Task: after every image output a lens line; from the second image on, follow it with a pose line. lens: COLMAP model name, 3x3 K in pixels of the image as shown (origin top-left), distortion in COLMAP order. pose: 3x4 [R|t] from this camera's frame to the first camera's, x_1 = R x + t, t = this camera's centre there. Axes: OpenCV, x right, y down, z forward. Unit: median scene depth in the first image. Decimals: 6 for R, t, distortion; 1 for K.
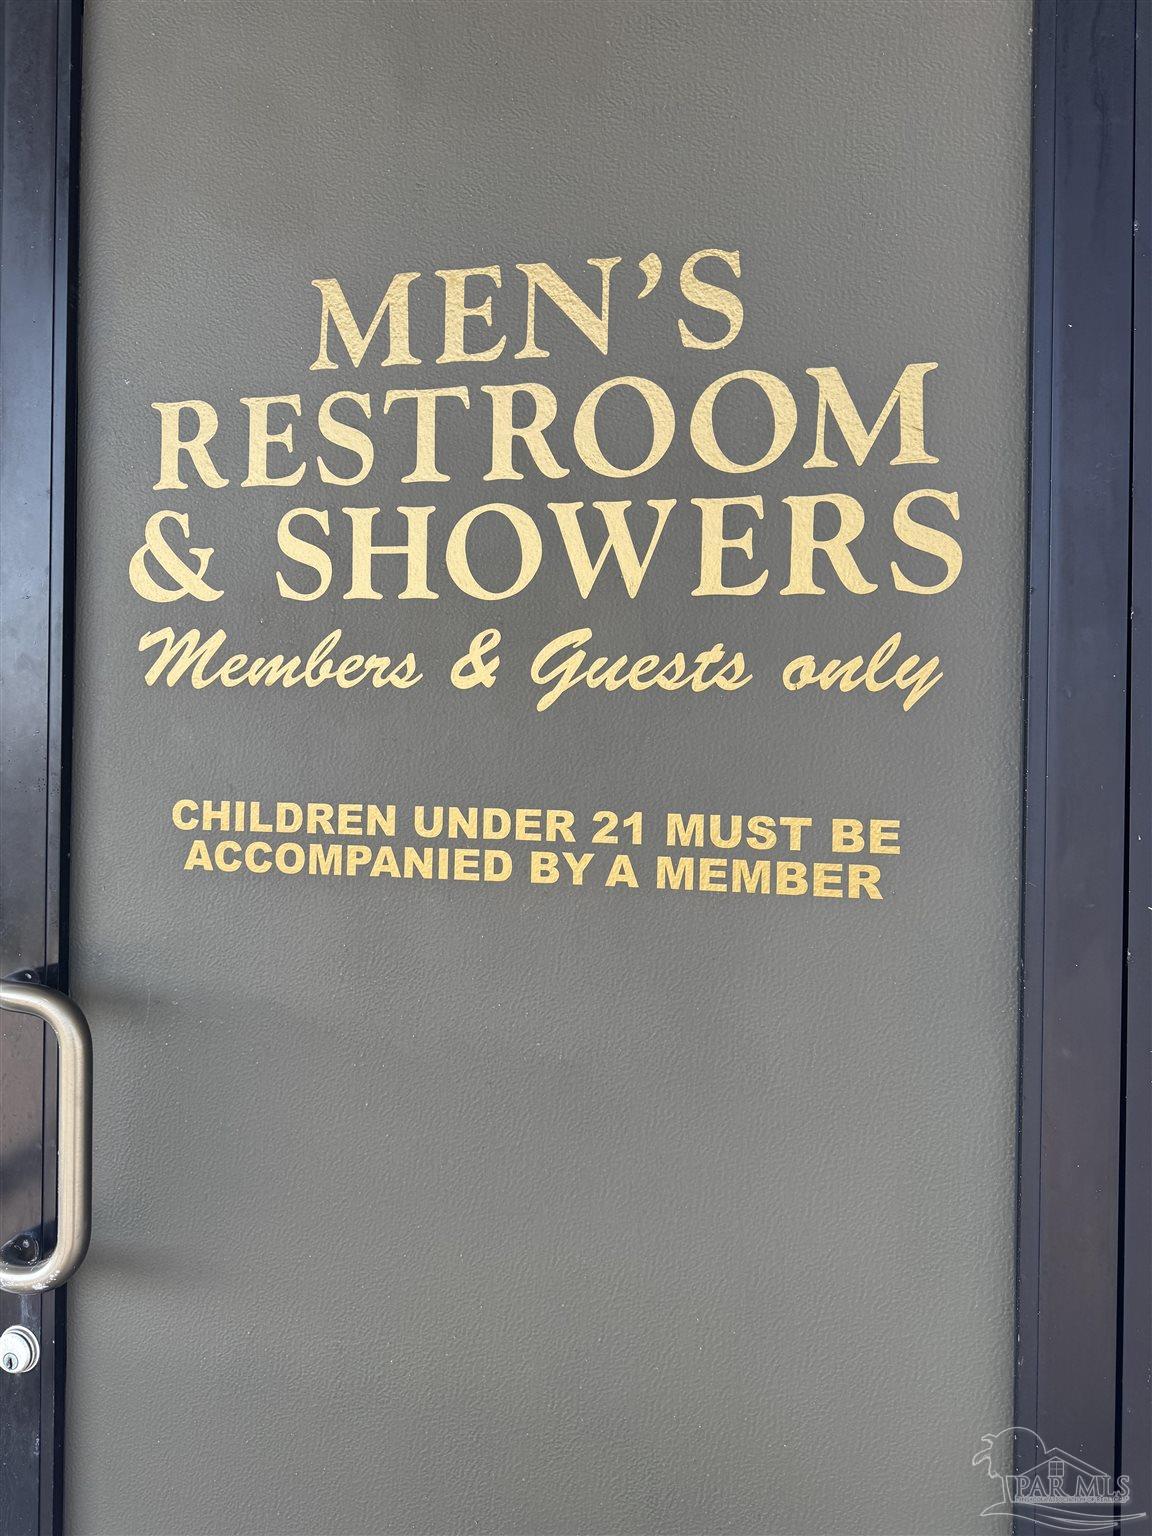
lens RADIAL K [[1089.1, 0, 578.4], [0, 1089.1, 762.0], [0, 0, 1]] dist [0.000938, -0.007696]
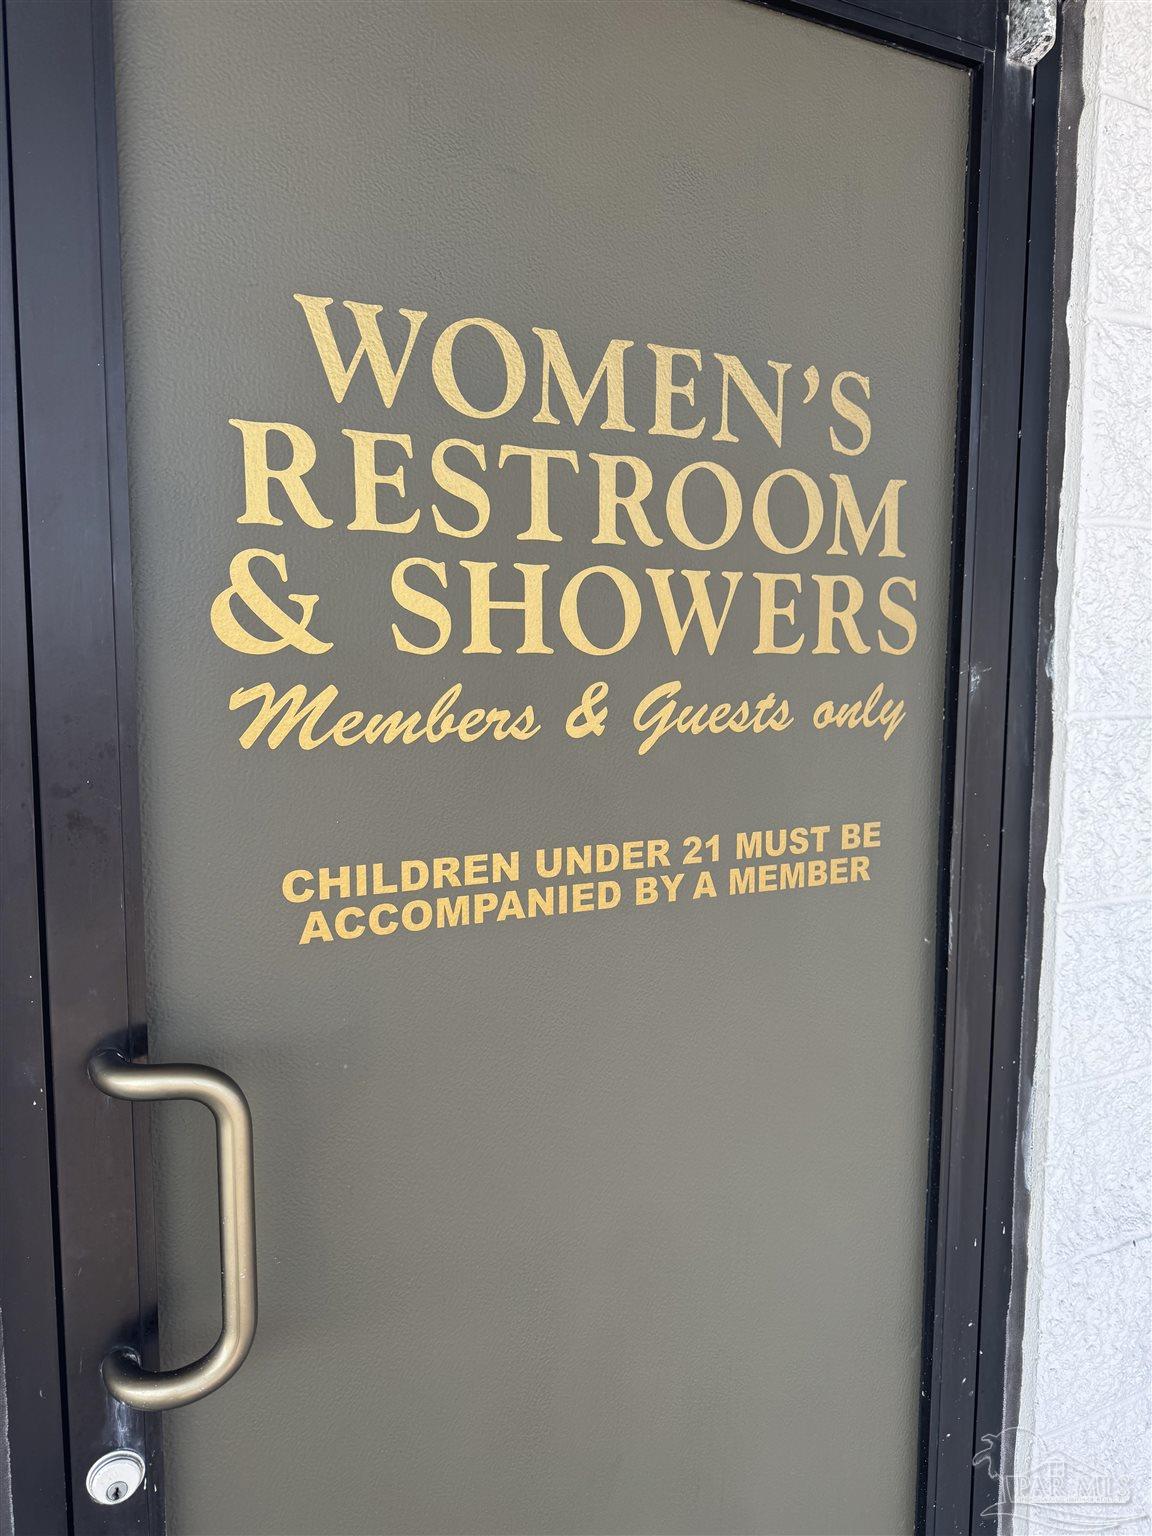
lens RADIAL K [[1089.1, 0, 574.7], [0, 1089.1, 771.8], [0, 0, 1]] dist [0.000938, -0.007696]
pose [[0.797532, -0.081662, 0.597724, -0.755935], [0.019852, 0.993812, 0.109289, -0.151816], [-0.602950, -0.075296, 0.794218, 0.142363]]
